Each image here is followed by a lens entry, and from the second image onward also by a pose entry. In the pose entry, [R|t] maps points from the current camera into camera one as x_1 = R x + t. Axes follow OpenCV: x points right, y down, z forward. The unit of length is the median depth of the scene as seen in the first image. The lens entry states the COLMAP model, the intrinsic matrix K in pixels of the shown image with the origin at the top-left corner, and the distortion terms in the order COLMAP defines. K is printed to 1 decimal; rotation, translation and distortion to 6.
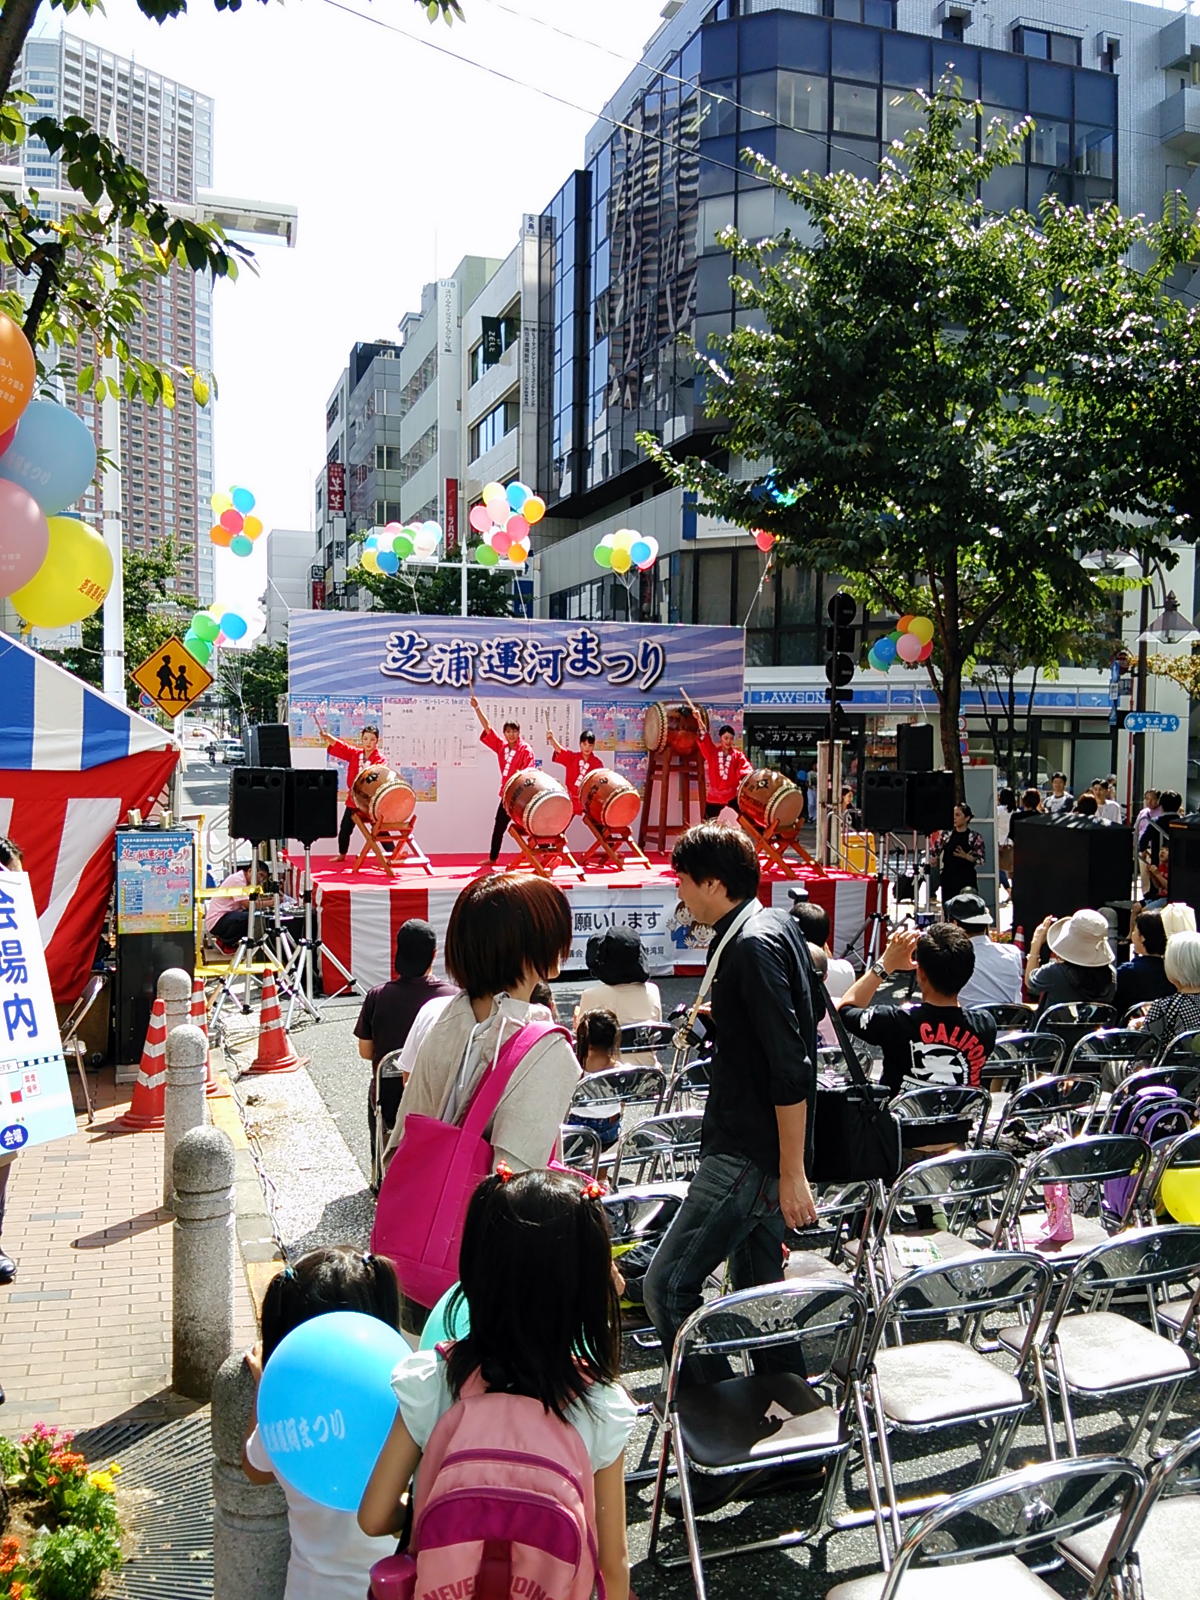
lens RADIAL K [[1411.9, 0, 600.0], [0, 1411.9, 800.0], [0, 0, 1]] dist [0.267659, -0.582220]
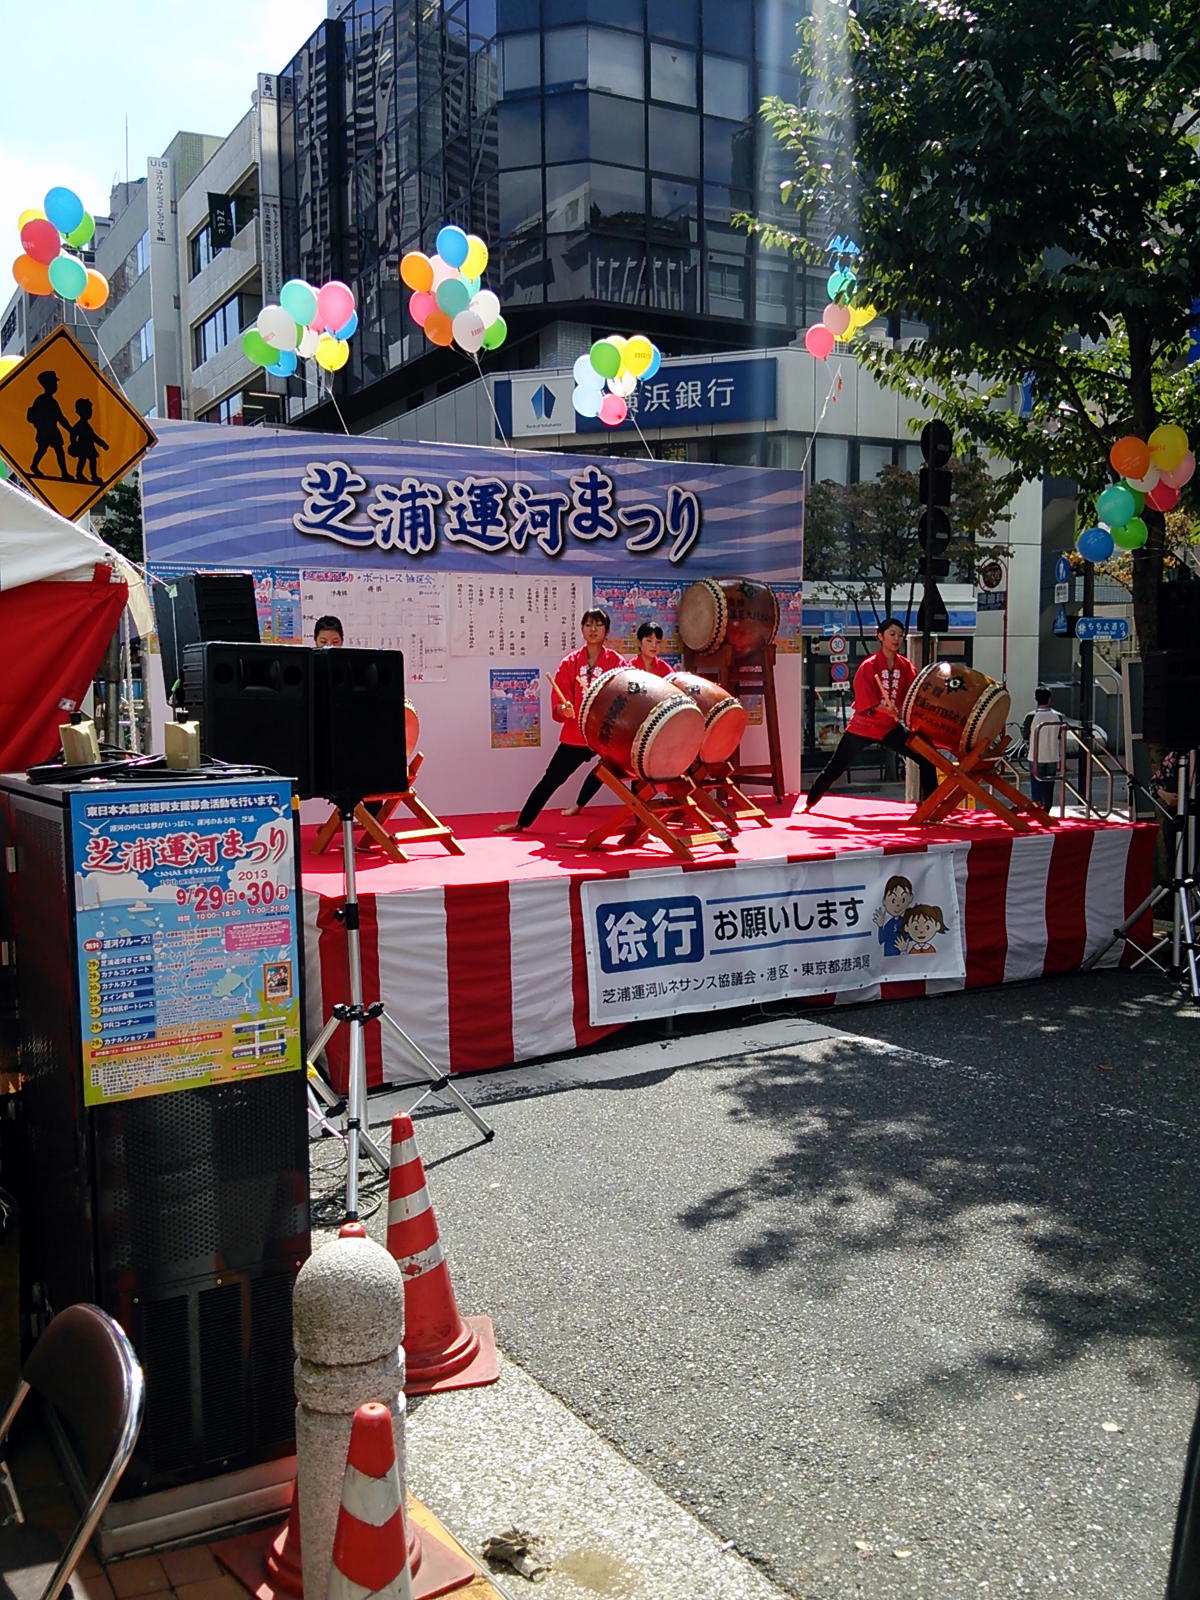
lens RADIAL K [[1411.9, 0, 600.0], [0, 1411.9, 800.0], [0, 0, 1]] dist [0.267659, -0.582220]
pose [[0.978997, -0.045985, 0.198621, -0.148856], [0.039640, 0.998572, 0.035806, 0.009852], [-0.199984, -0.027180, 0.979422, 0.351085]]
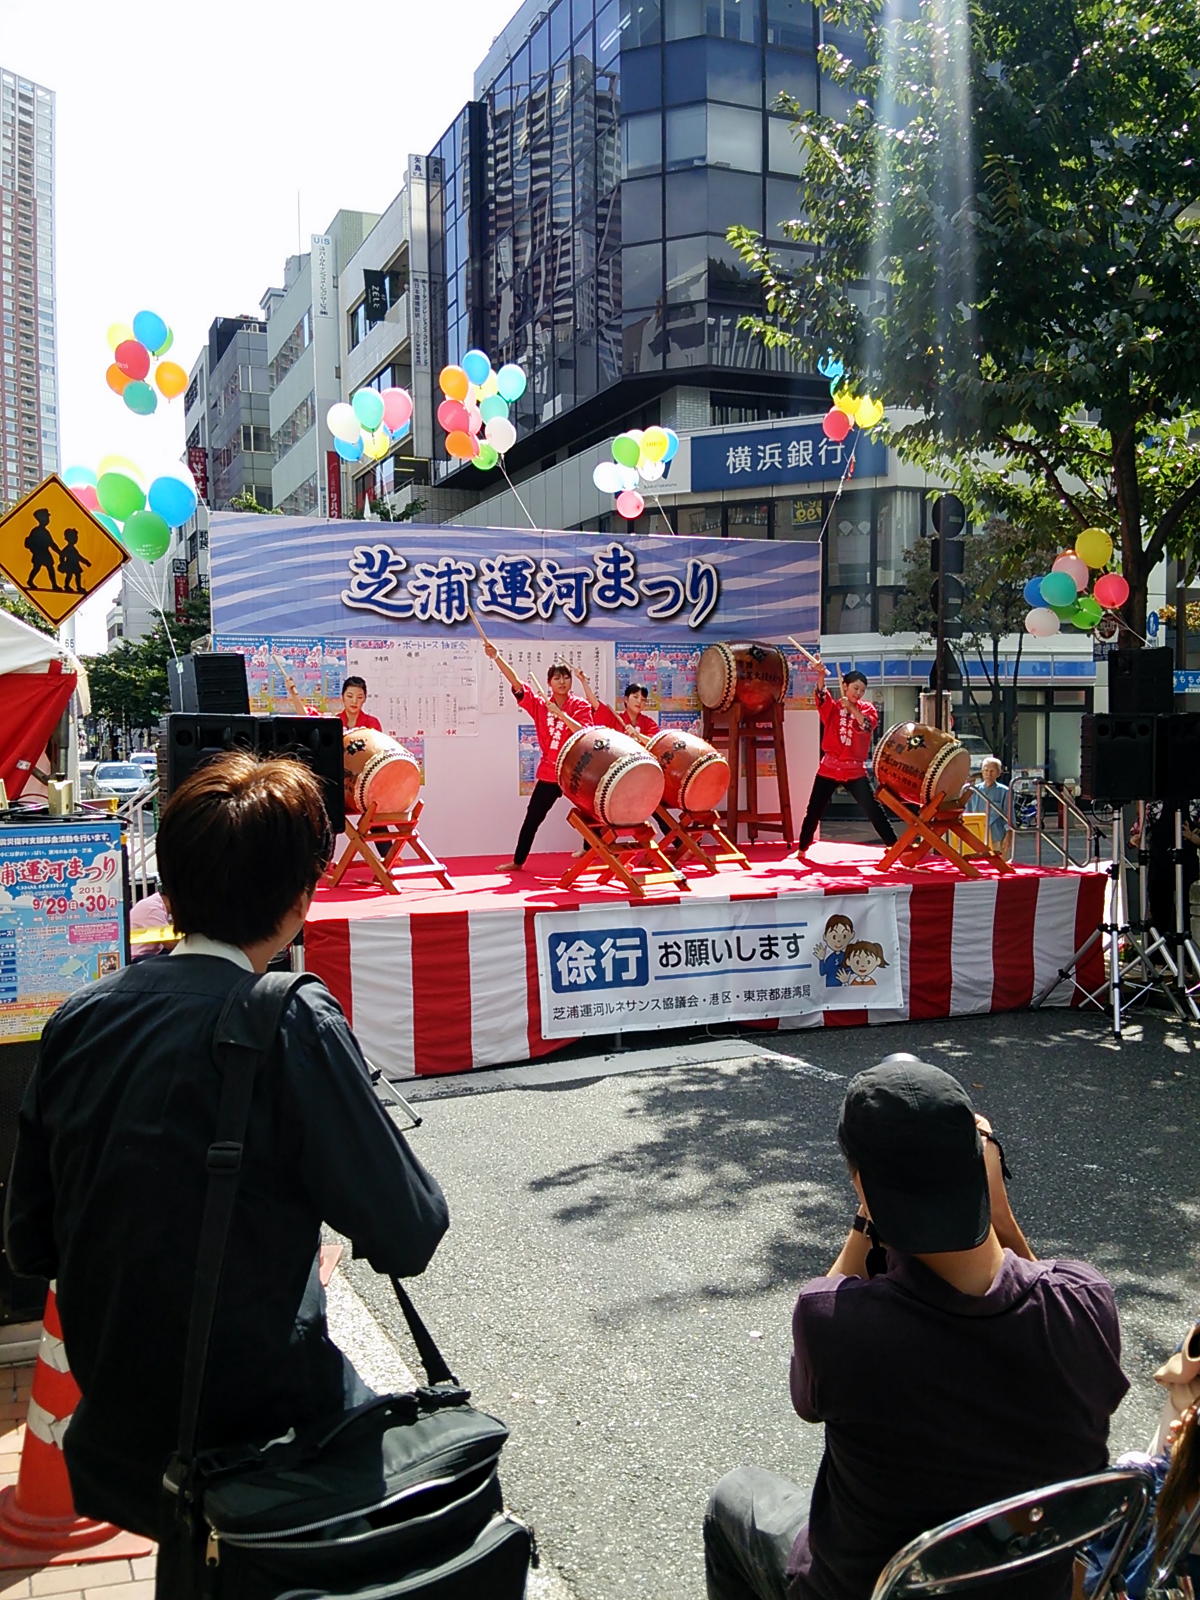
lens RADIAL K [[1410.1, 0, 594.9], [0, 1410.1, 804.9], [0, 0, 1]] dist [0.249859, -0.525212]
pose [[0.995815, -0.029978, 0.086341, -0.090523], [0.029733, 0.999549, 0.004131, 0.010450], [-0.086426, -0.001546, 0.996257, 0.275363]]
